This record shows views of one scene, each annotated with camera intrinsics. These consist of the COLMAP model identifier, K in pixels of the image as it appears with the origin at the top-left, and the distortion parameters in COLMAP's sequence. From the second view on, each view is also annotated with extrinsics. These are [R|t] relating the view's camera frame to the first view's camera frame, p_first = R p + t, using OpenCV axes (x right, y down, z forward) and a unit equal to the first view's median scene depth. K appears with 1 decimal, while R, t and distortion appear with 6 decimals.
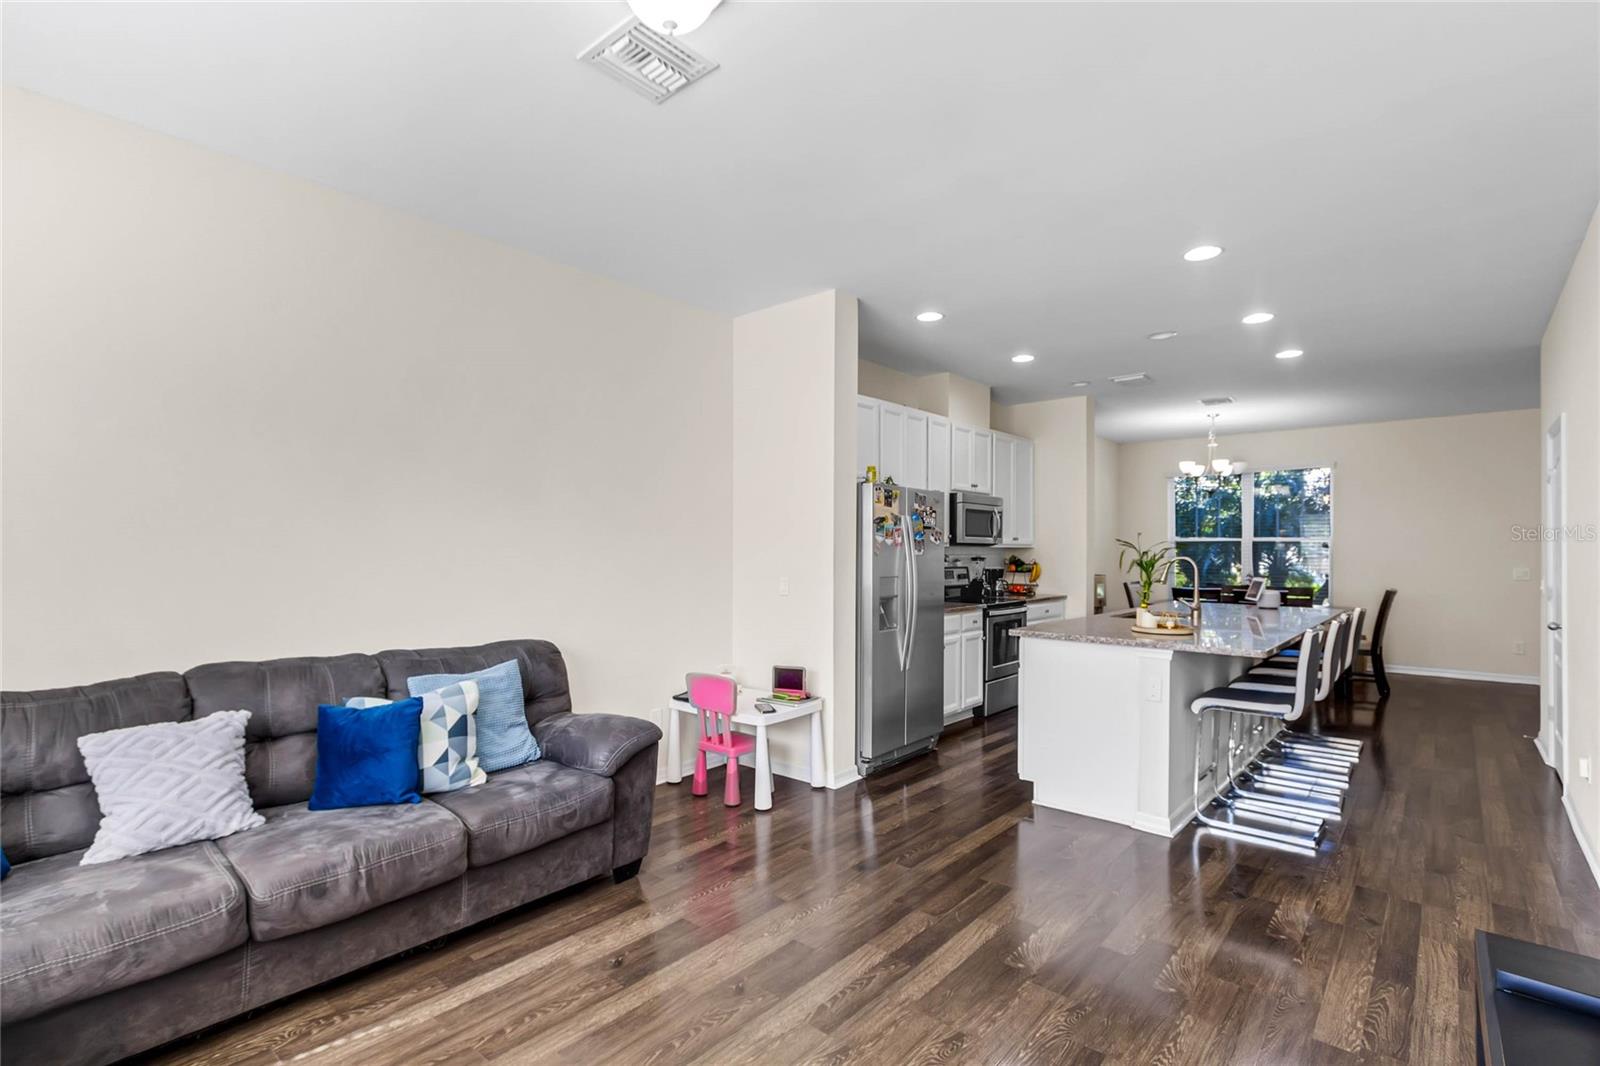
lens RADIAL K [[761.9, 0, 794.2], [0, 761.9, 546.2], [0, 0, 1]] dist [0.001202, -0.000772]
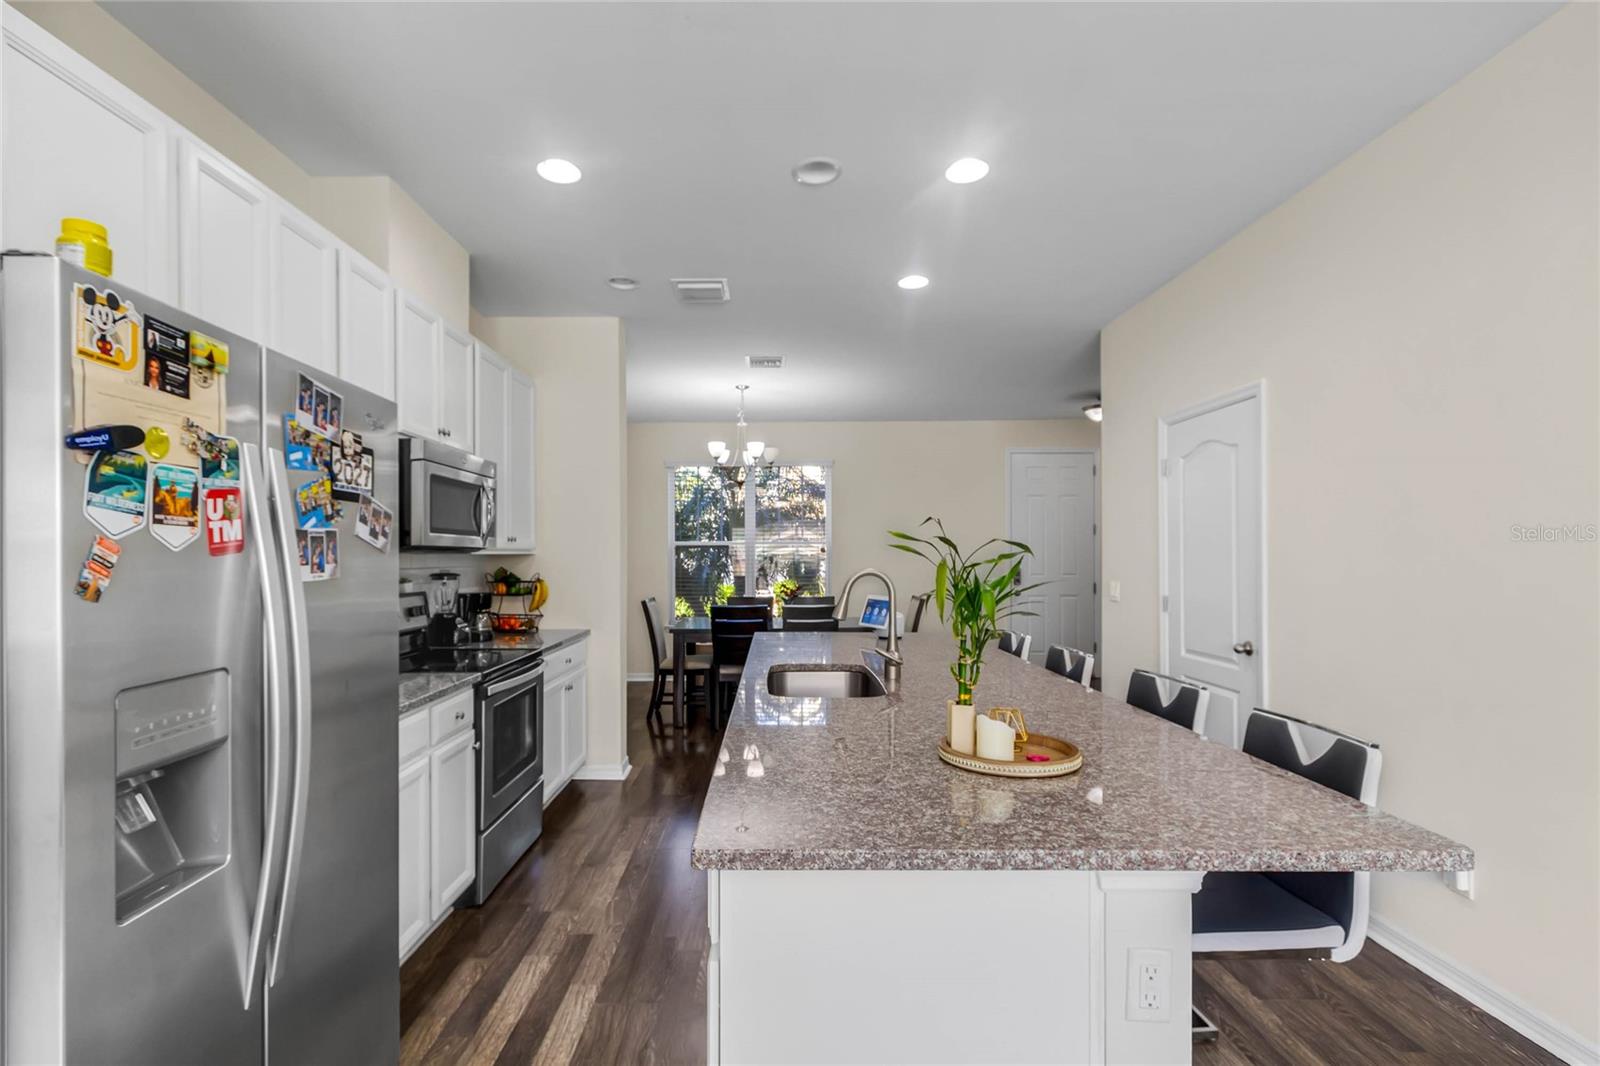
lens RADIAL K [[771.2, 0, 797.8], [0, 771.2, 551.4], [0, 0, 1]] dist [0.022092, -0.000583]
pose [[0.752851, -0.004622, 0.658174, 0.102033], [0.005177, 0.999986, 0.001101, -0.000022], [-0.658170, 0.002579, 0.752865, 0.627222]]
